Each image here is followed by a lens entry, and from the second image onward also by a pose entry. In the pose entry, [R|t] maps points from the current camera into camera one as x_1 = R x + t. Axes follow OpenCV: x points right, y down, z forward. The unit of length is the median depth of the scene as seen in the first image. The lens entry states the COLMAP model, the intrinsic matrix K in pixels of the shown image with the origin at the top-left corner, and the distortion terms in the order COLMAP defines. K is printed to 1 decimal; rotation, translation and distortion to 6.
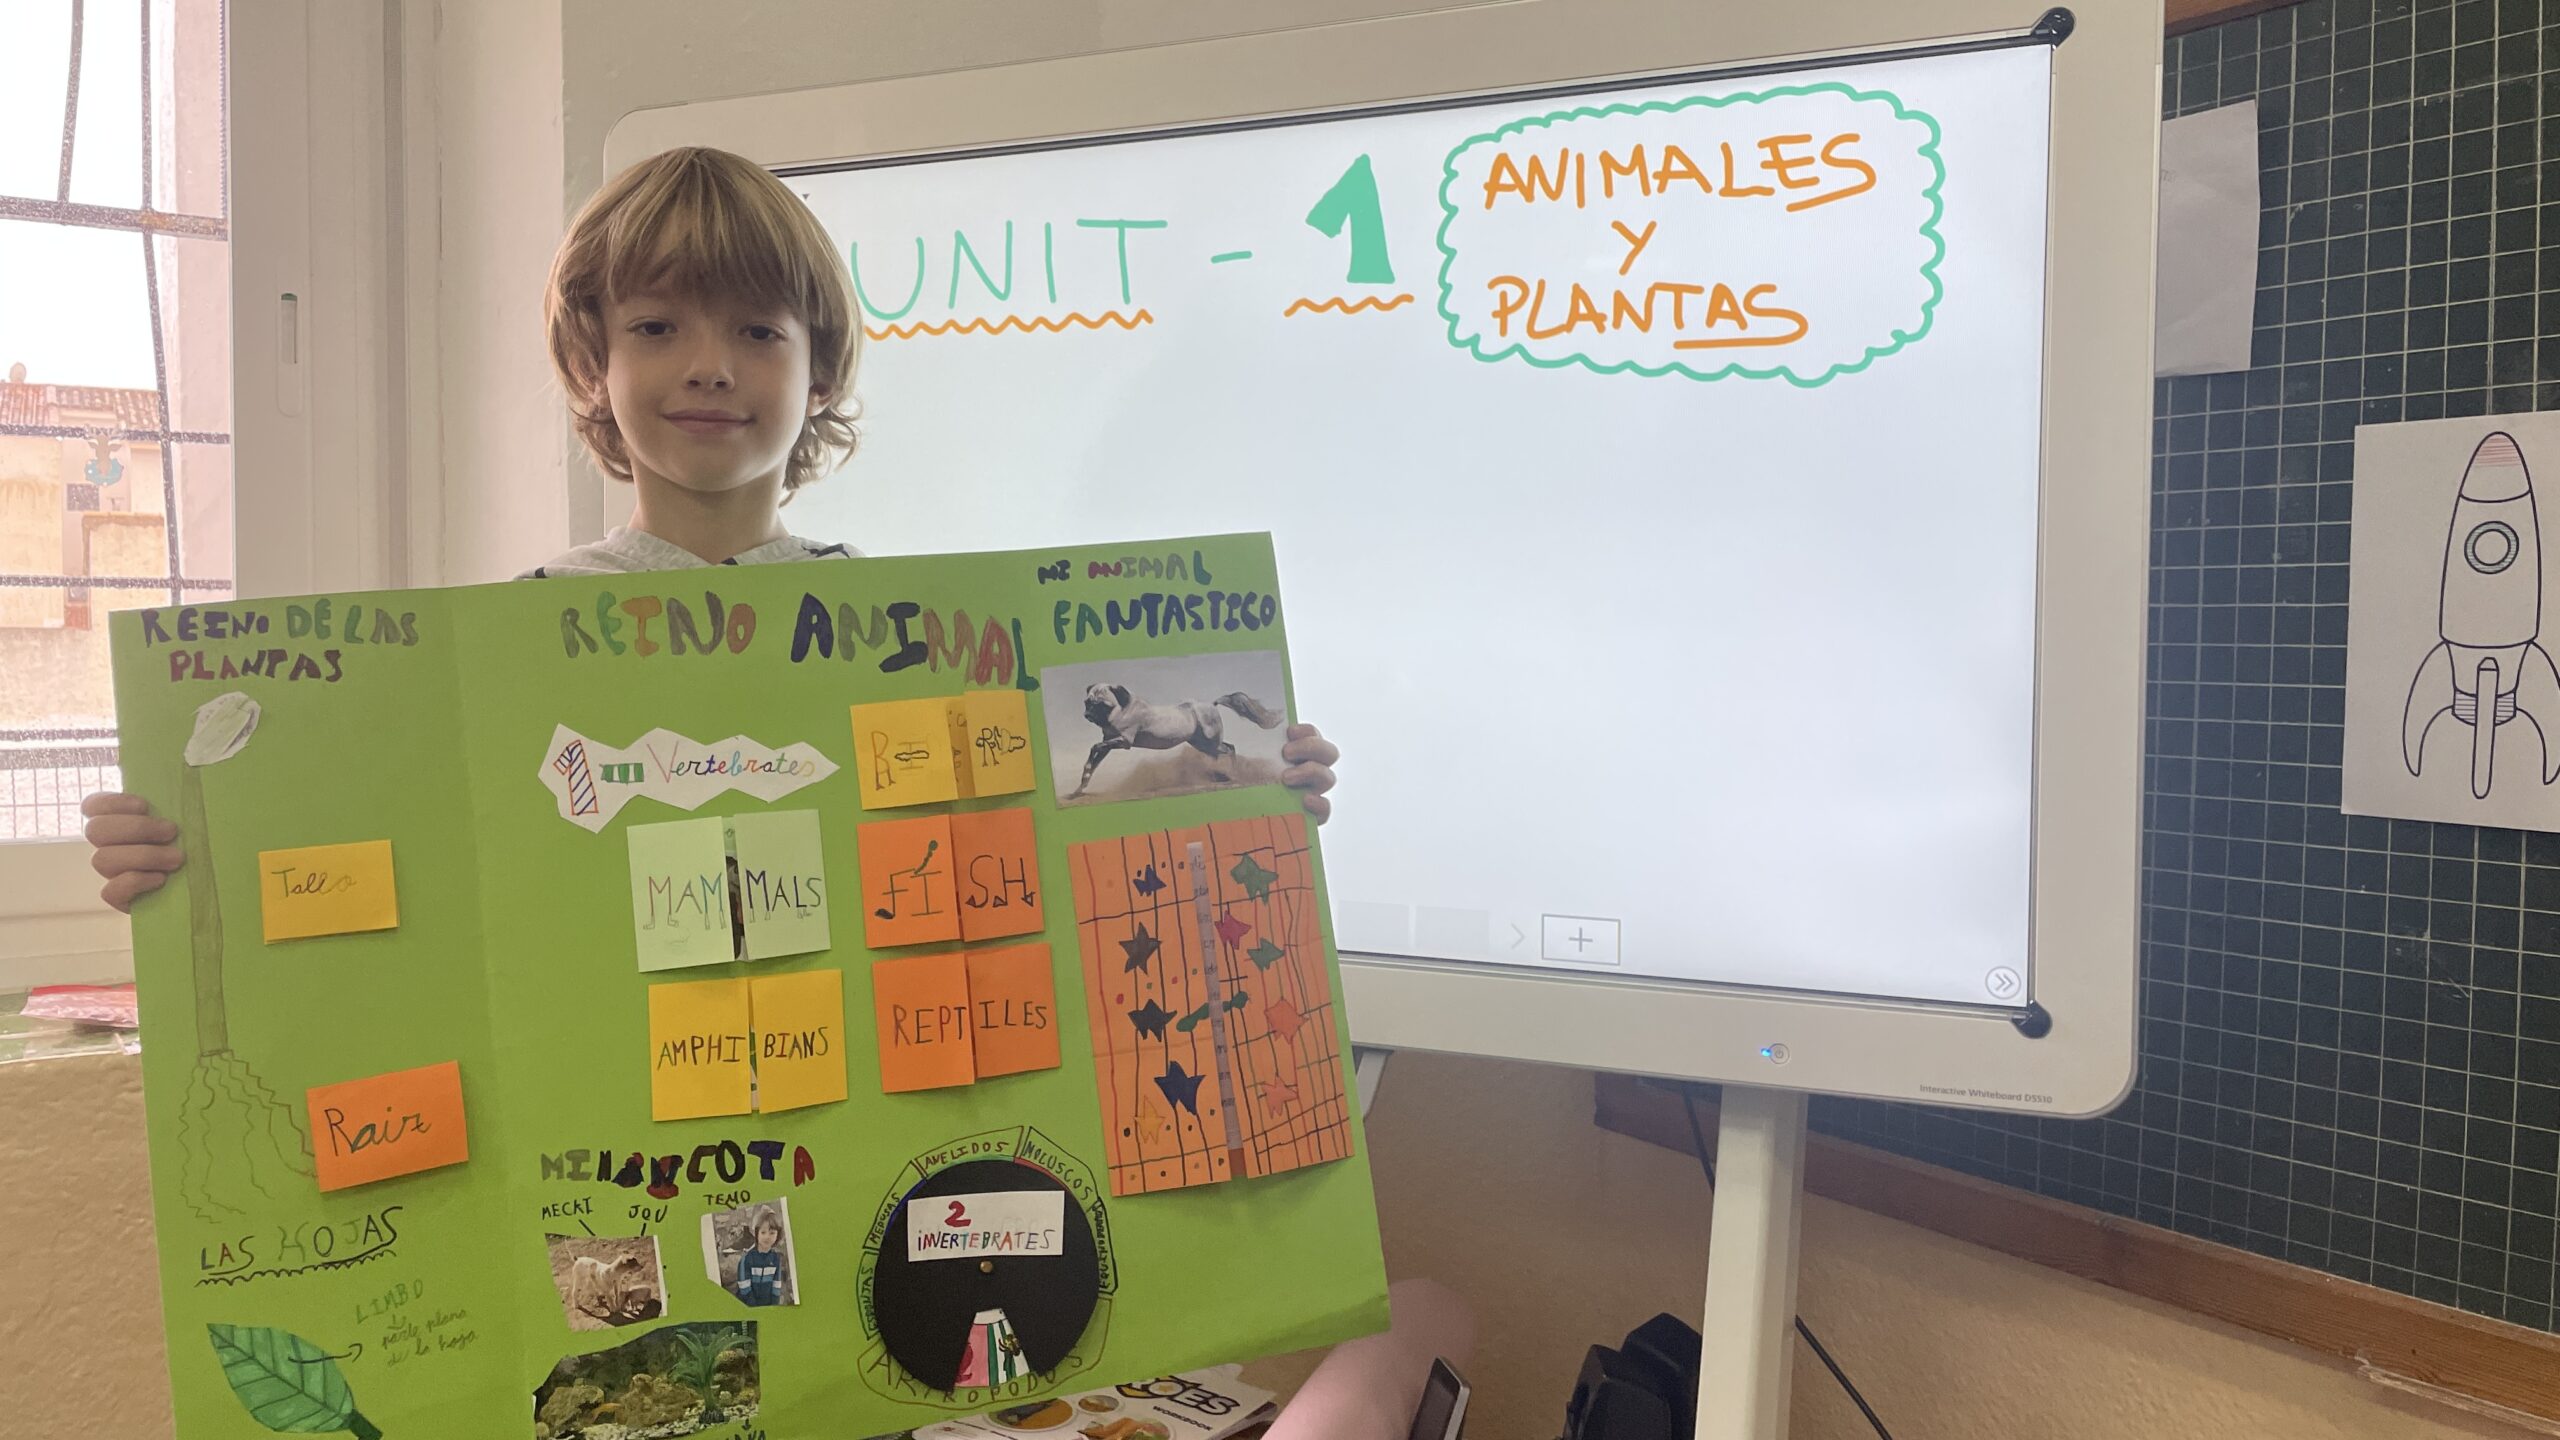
lens RADIAL K [[1954.8, 0, 1263.5], [0, 1954.8, 691.2], [0, 0, 1]] dist [0.081005, -0.113225]
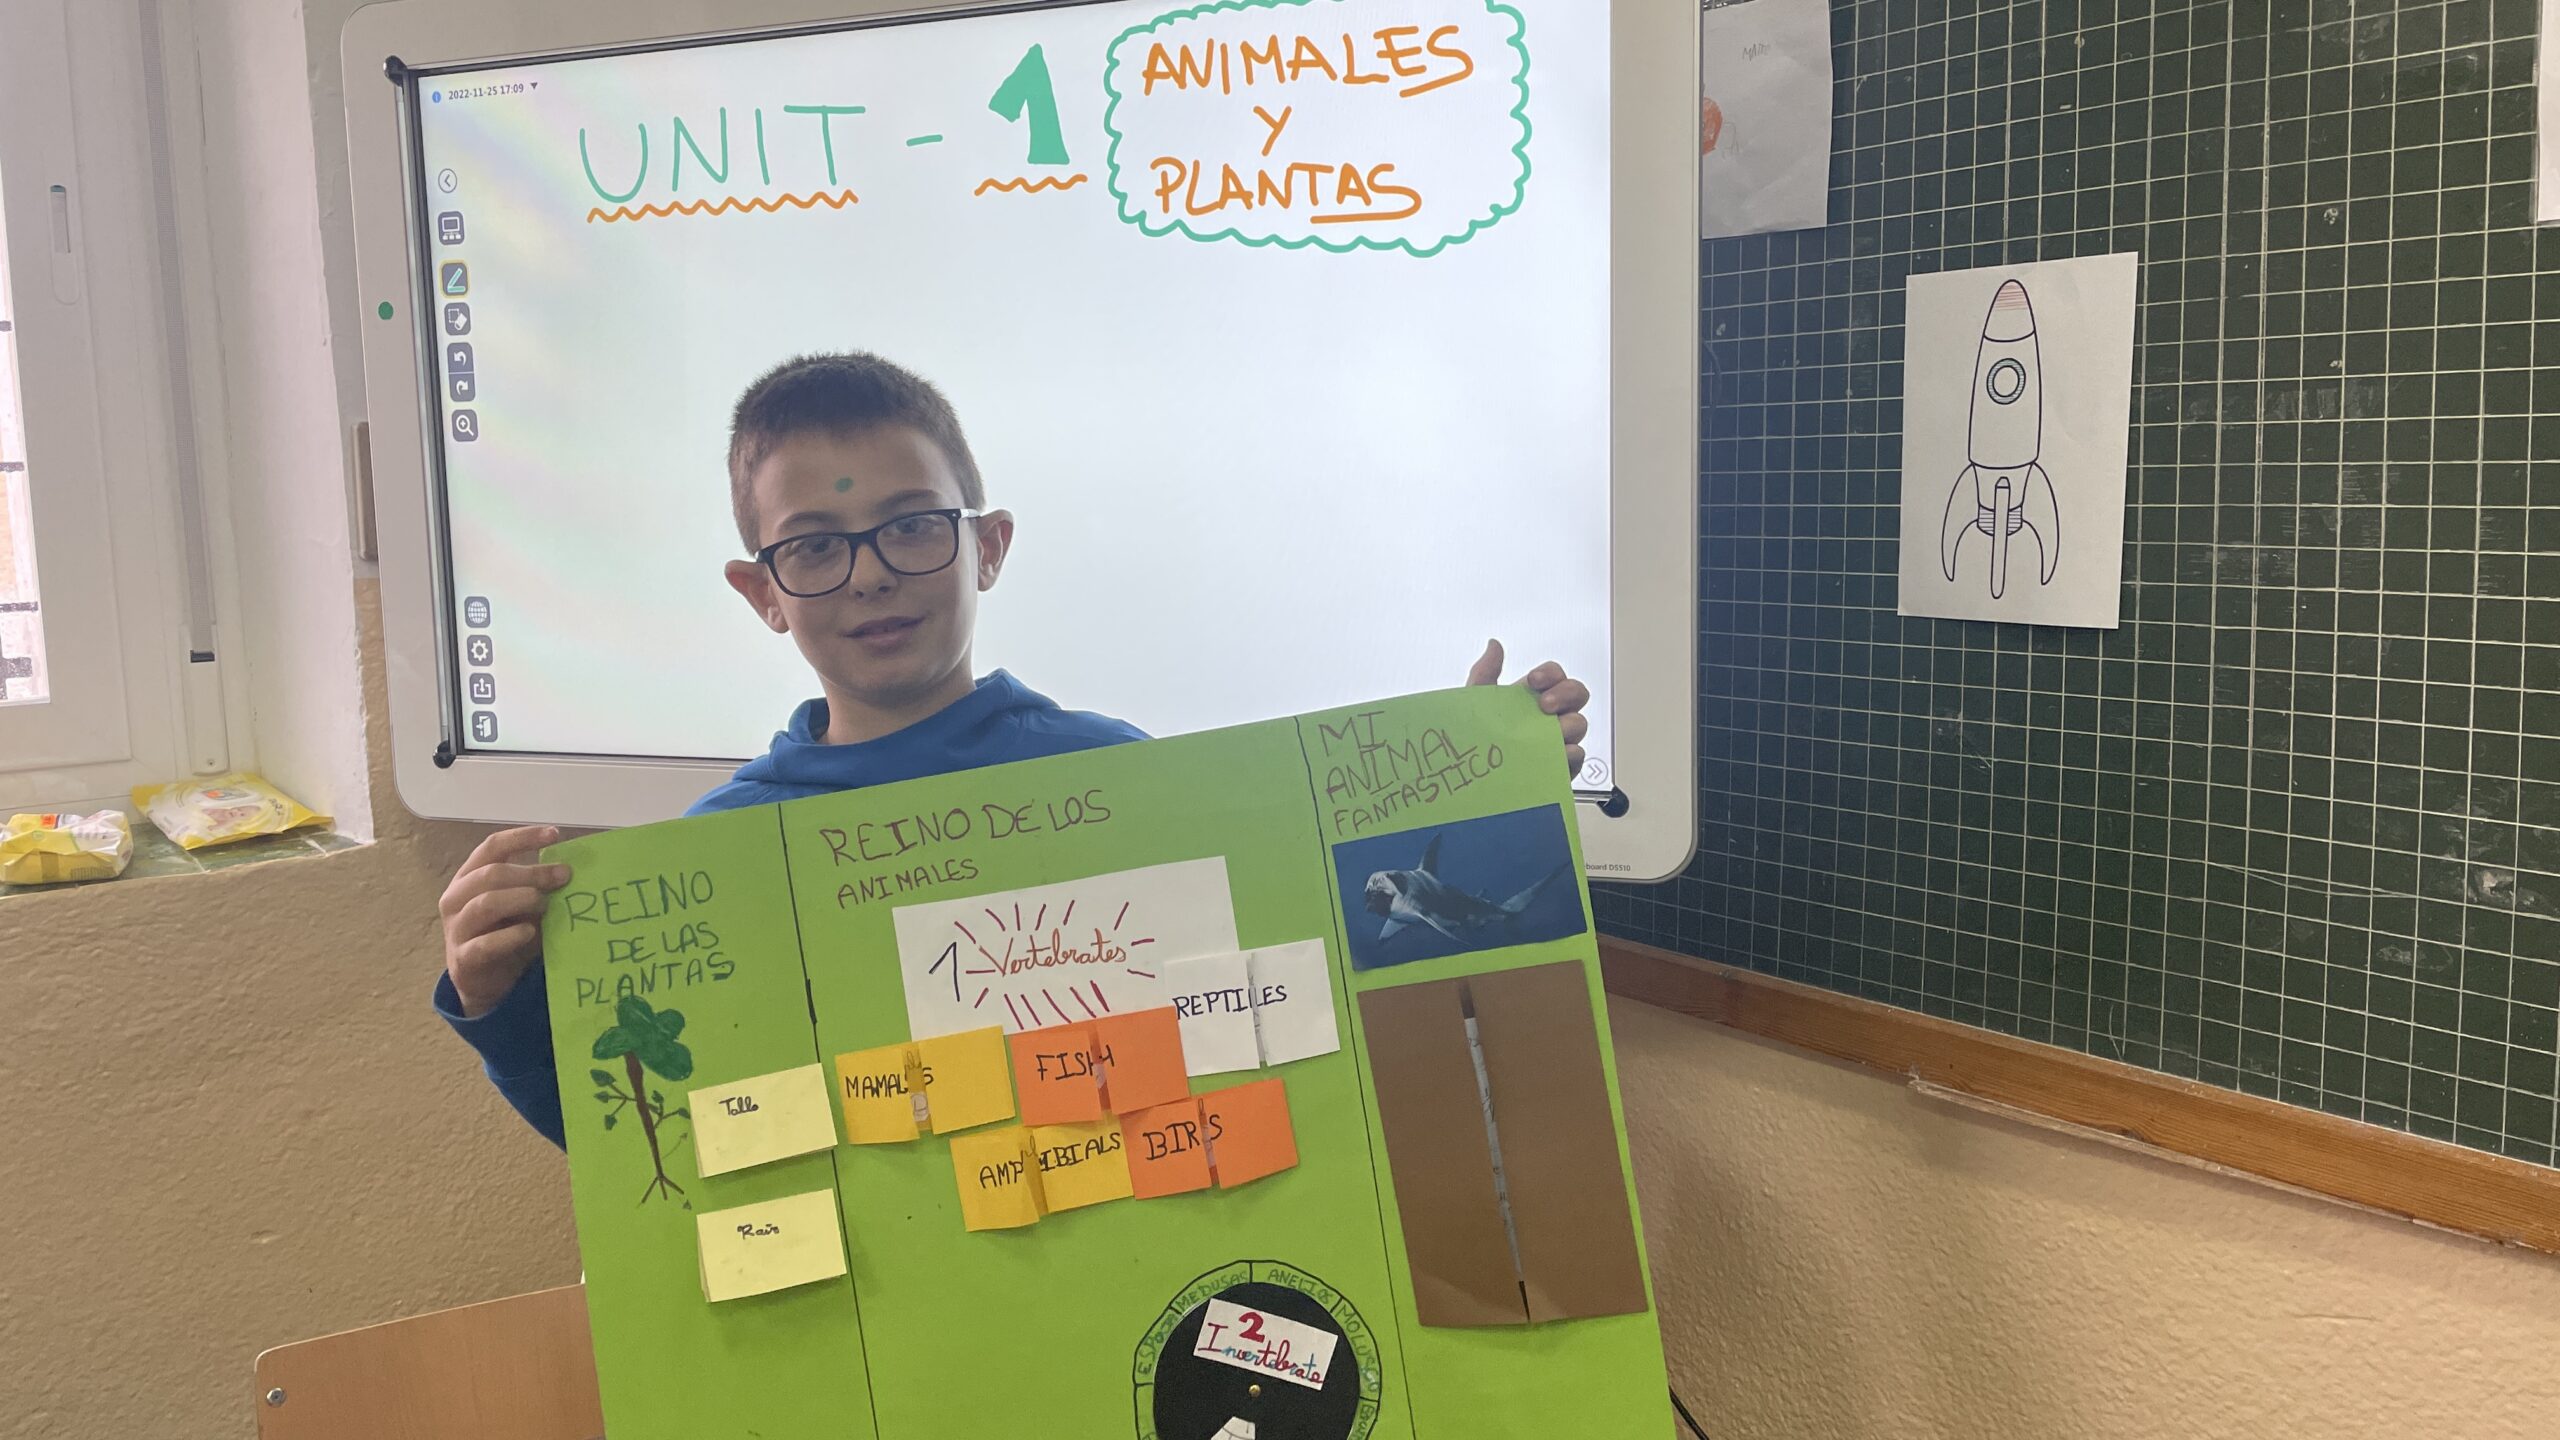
lens RADIAL K [[1954.8, 0, 1294.6], [0, 1954.8, 679.3], [0, 0, 1]] dist [0.081005, -0.113225]
pose [[0.997913, -0.038458, 0.051863, 0.129902], [0.034069, 0.995967, 0.082999, -0.008514], [-0.054846, -0.081059, 0.995199, -0.130253]]
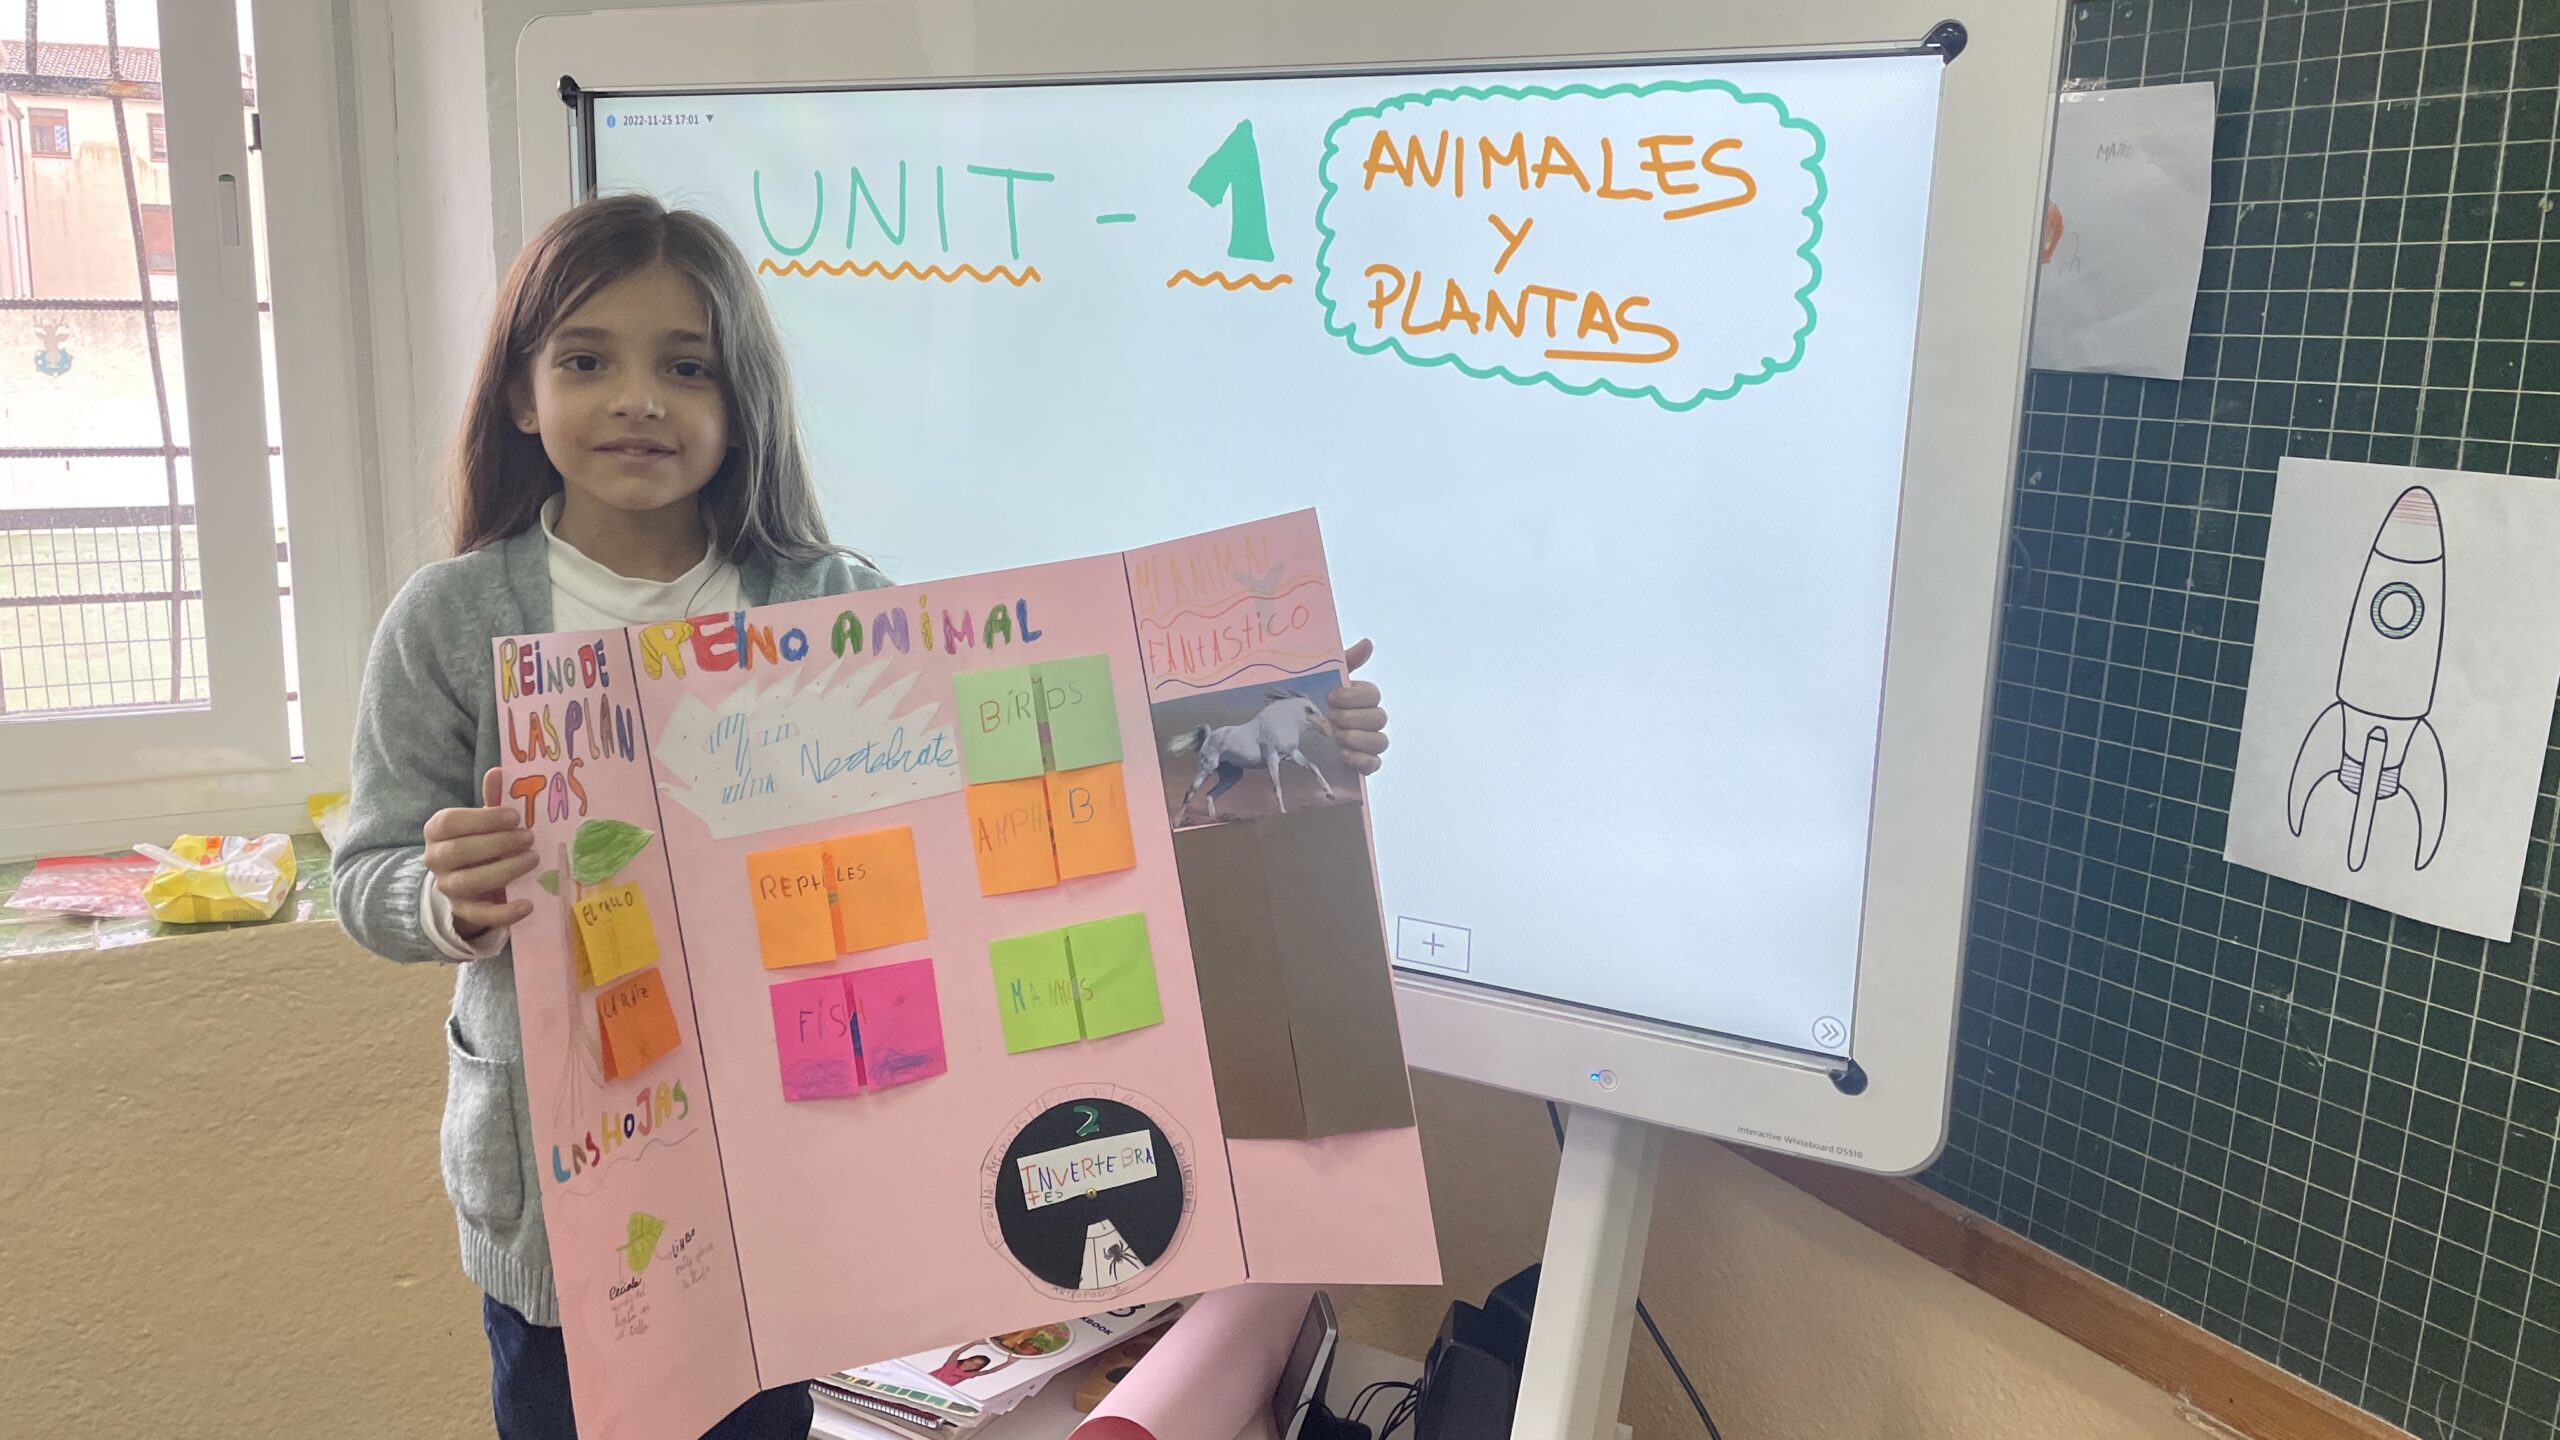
lens RADIAL K [[1954.8, 0, 1280.4], [0, 1954.8, 703.7], [0, 0, 1]] dist [0.081005, -0.113225]
pose [[0.996237, 0.037752, -0.078016, 0.159443], [-0.024674, 0.986440, 0.162258, -0.157554], [0.083084, -0.159723, 0.983659, 0.028433]]
